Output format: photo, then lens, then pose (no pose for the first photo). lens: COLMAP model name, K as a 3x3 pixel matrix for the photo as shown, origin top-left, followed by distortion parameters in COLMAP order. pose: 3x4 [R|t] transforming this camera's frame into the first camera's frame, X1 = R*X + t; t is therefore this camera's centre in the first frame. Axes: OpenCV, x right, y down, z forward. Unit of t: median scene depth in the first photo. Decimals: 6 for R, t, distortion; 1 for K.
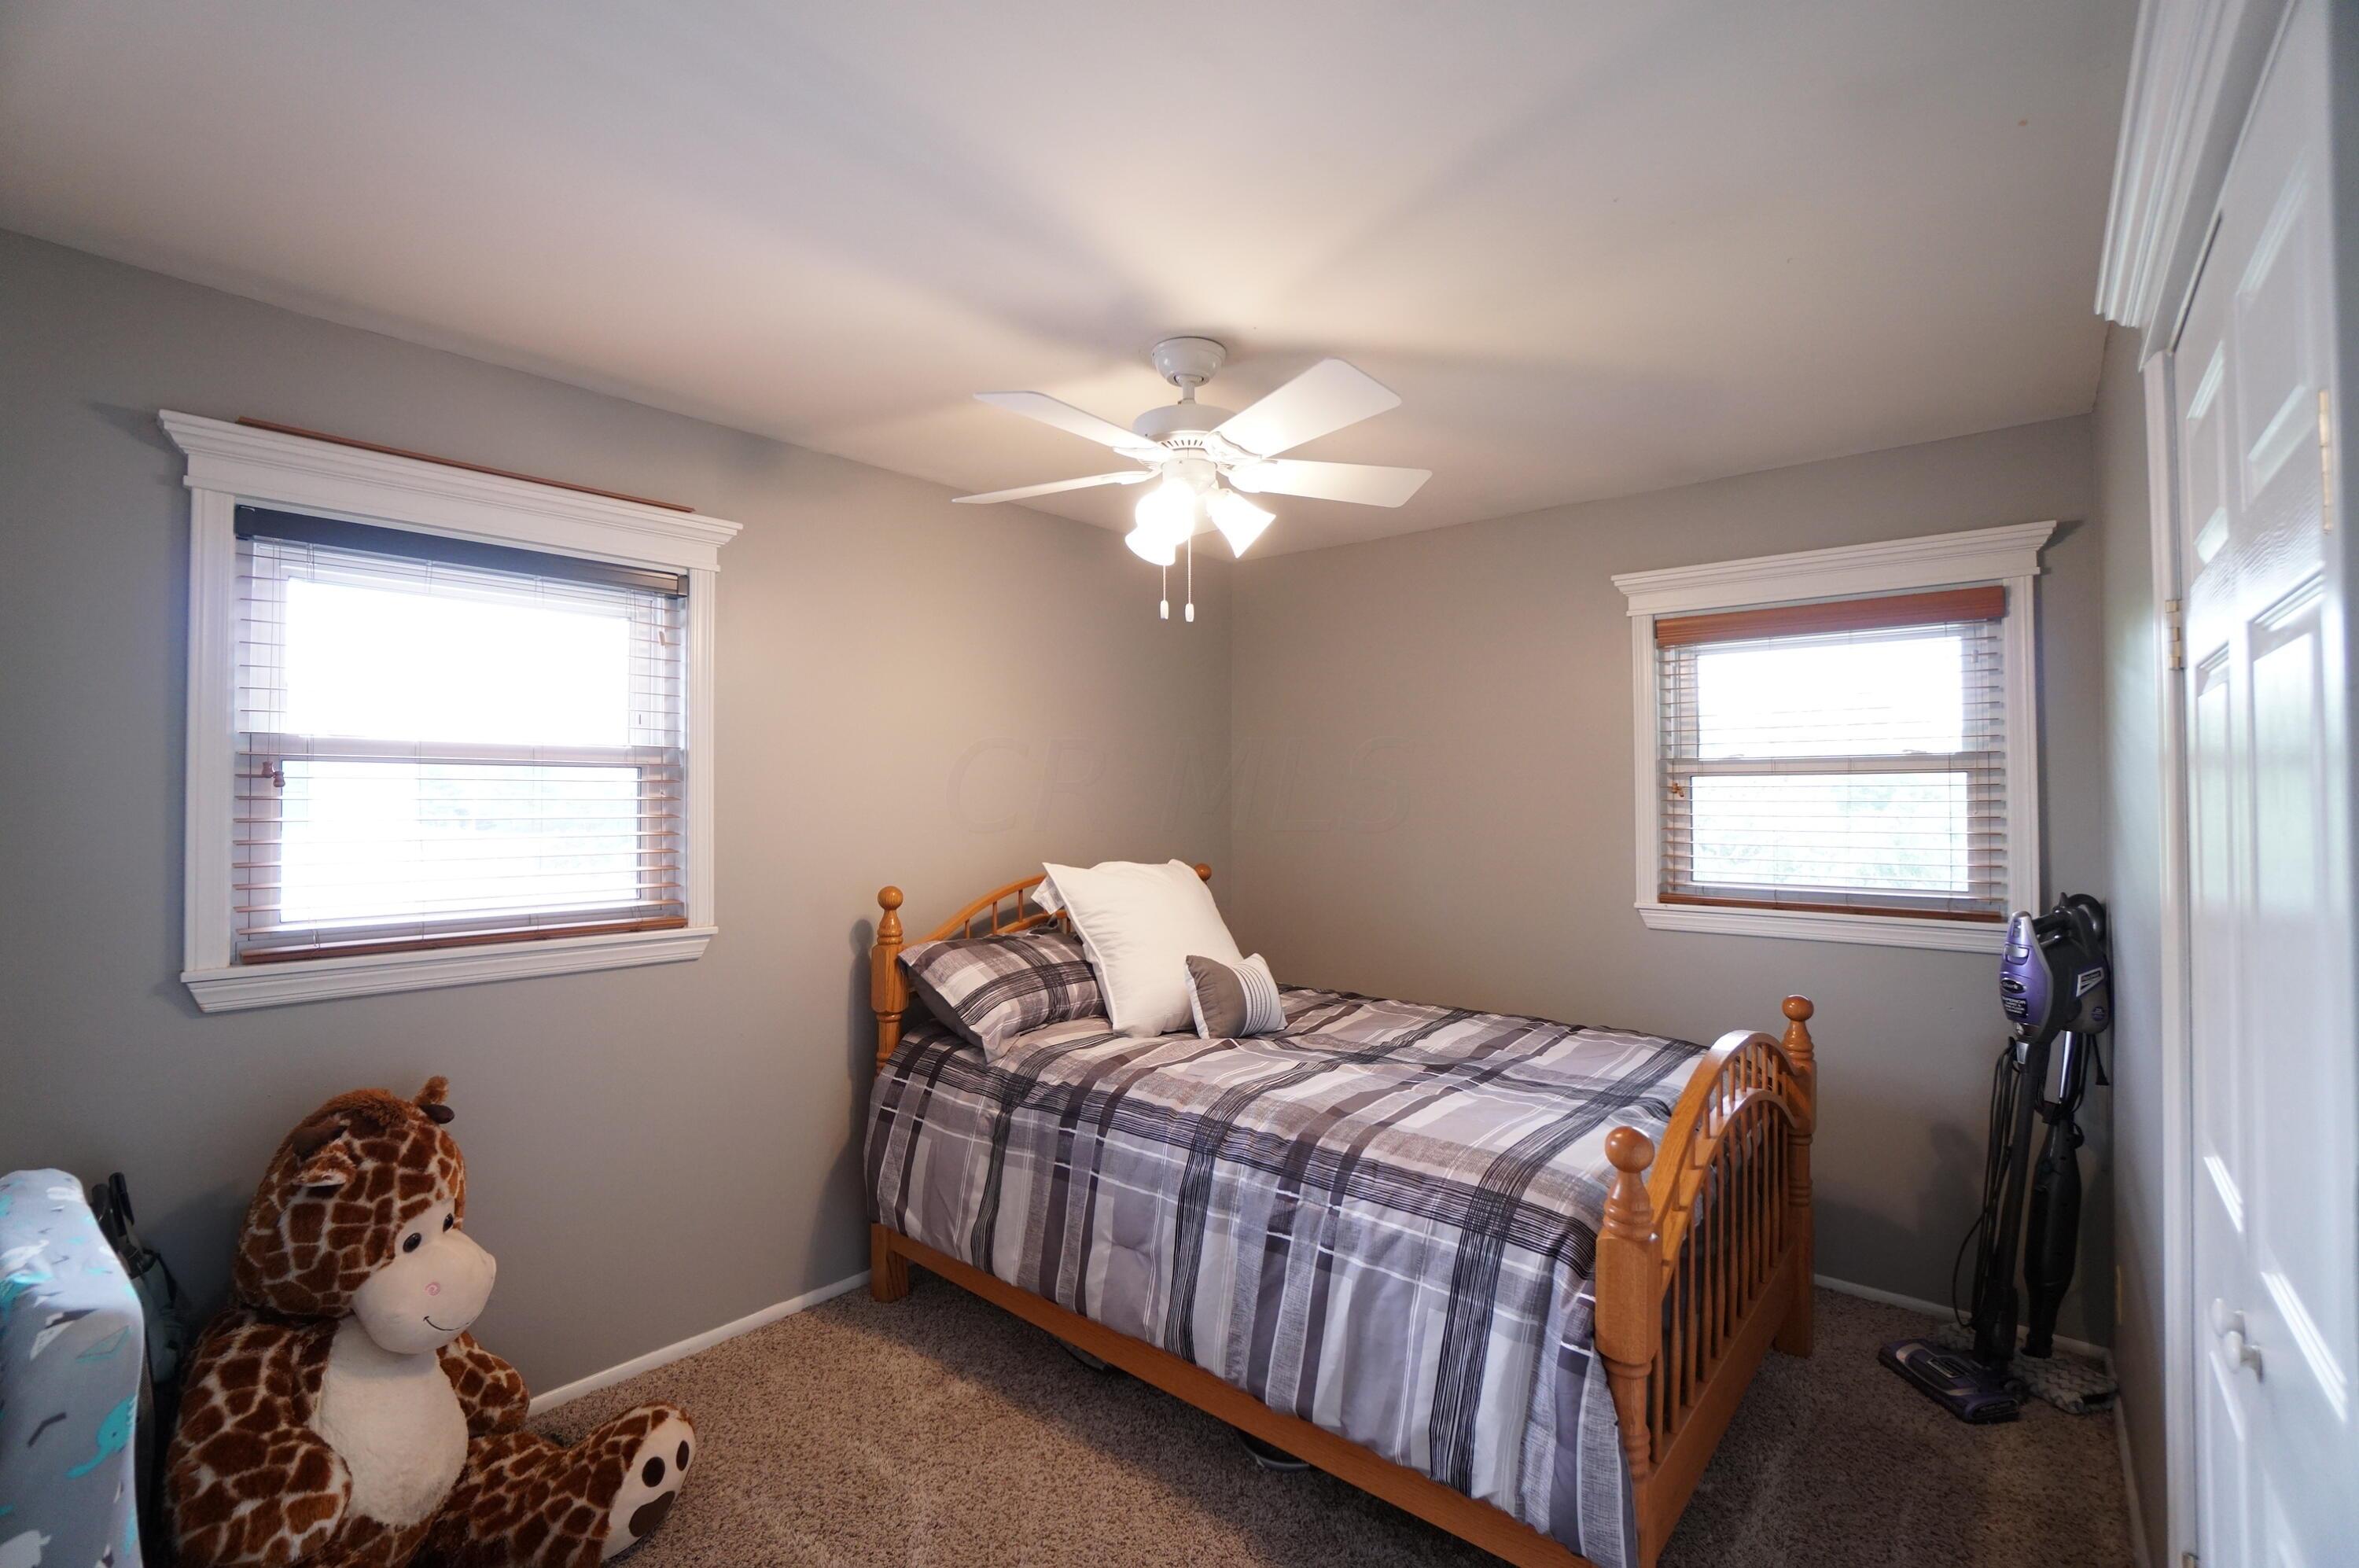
lens RADIAL K [[1040.5, 0, 1167.3], [0, 1040.5, 775.7], [0, 0, 1]] dist [-0.047259, 0.000199]
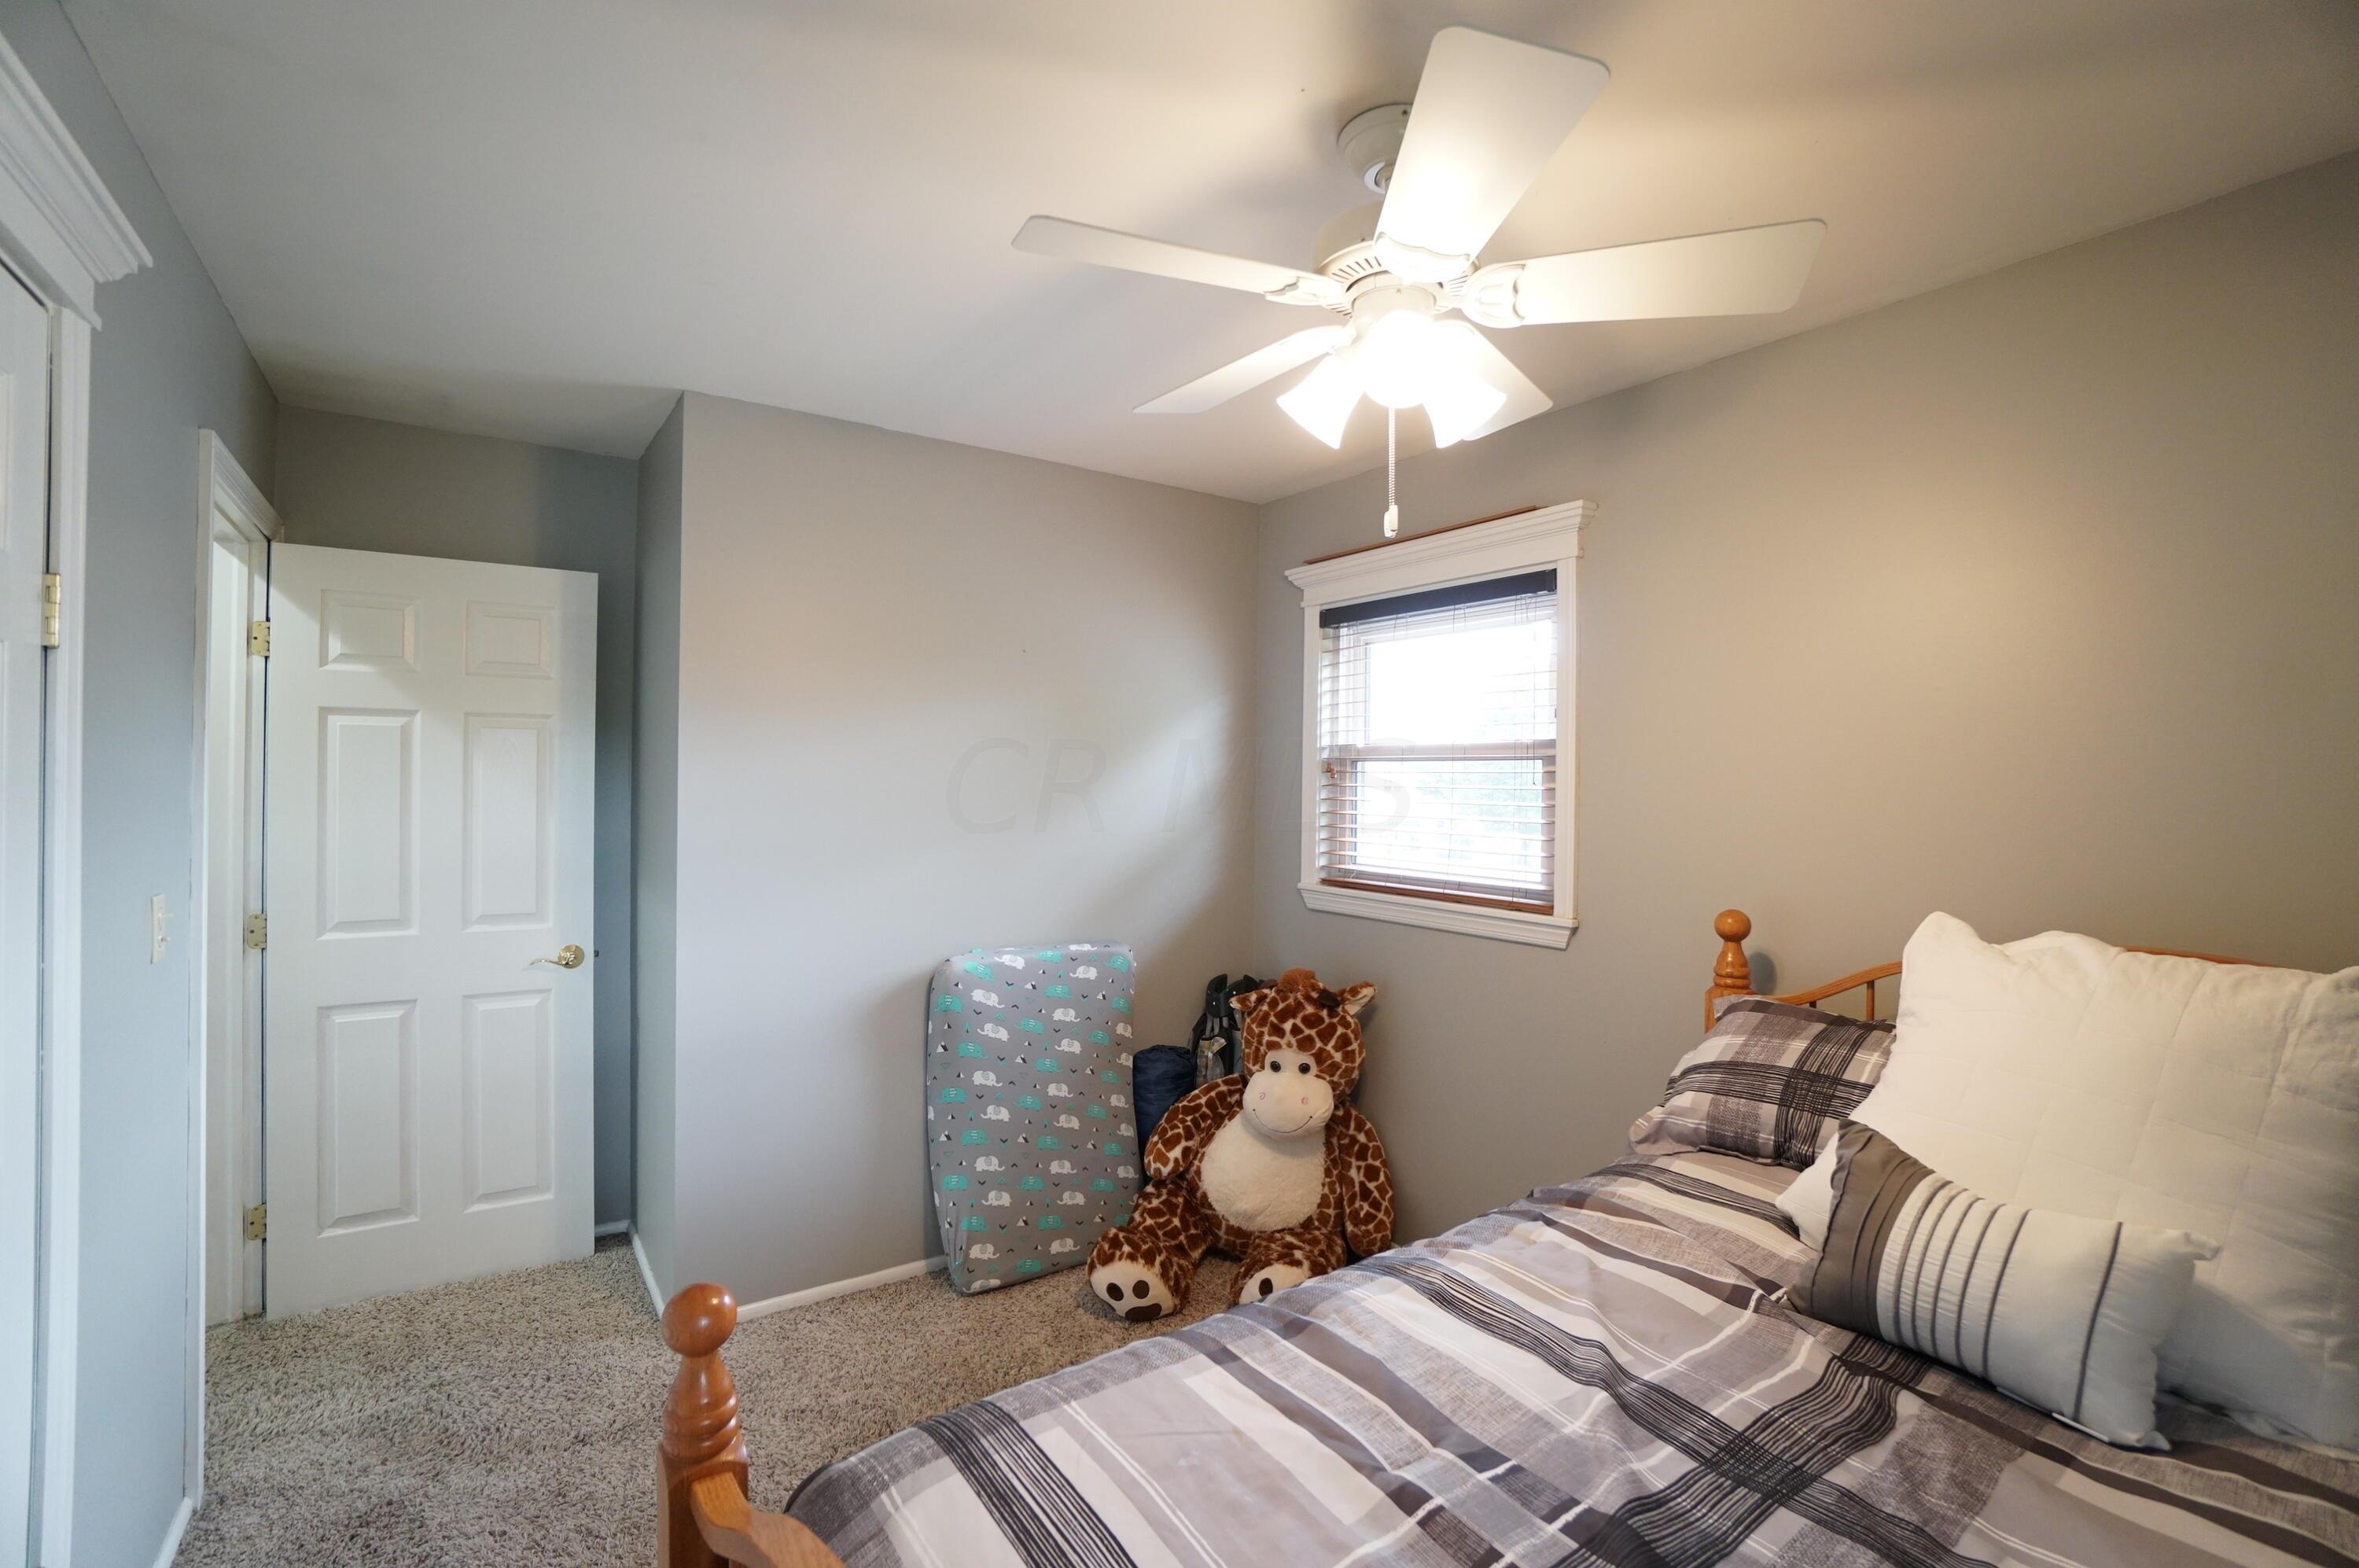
lens RADIAL K [[1040.5, 0, 1167.3], [0, 1040.5, 775.7], [0, 0, 1]] dist [-0.047259, 0.000199]
pose [[-0.253892, -0.003780, -0.967225, 0.727124], [0.008398, 0.999946, -0.006112, 0.014360], [0.967196, -0.009675, -0.253847, 1.050490]]
